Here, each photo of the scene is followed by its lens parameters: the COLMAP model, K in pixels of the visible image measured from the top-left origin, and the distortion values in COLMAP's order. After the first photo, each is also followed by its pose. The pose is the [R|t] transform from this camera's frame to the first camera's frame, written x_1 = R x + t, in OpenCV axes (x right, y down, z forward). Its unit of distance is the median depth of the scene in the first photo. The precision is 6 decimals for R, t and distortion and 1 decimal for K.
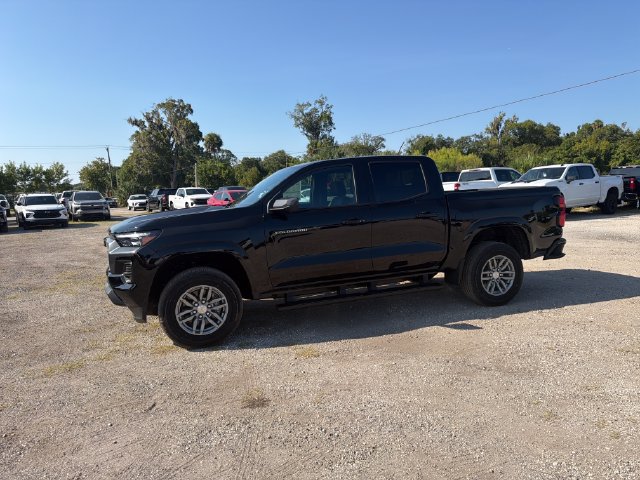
lens RADIAL K [[448.2, 0, 321.0], [0, 448.2, 244.5], [0, 0, 1]] dist [0.052482, -0.072099]
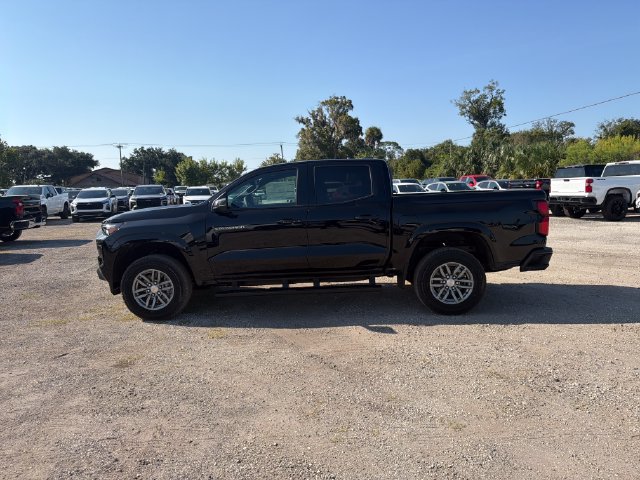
lens RADIAL K [[448.2, 0, 316.7], [0, 448.2, 244.6], [0, 0, 1]] dist [0.052482, -0.072099]
pose [[0.930453, 0.054395, -0.362350, 0.348028], [-0.048071, 0.998494, 0.026453, -0.018057], [0.363244, -0.007195, 0.931666, 0.010216]]
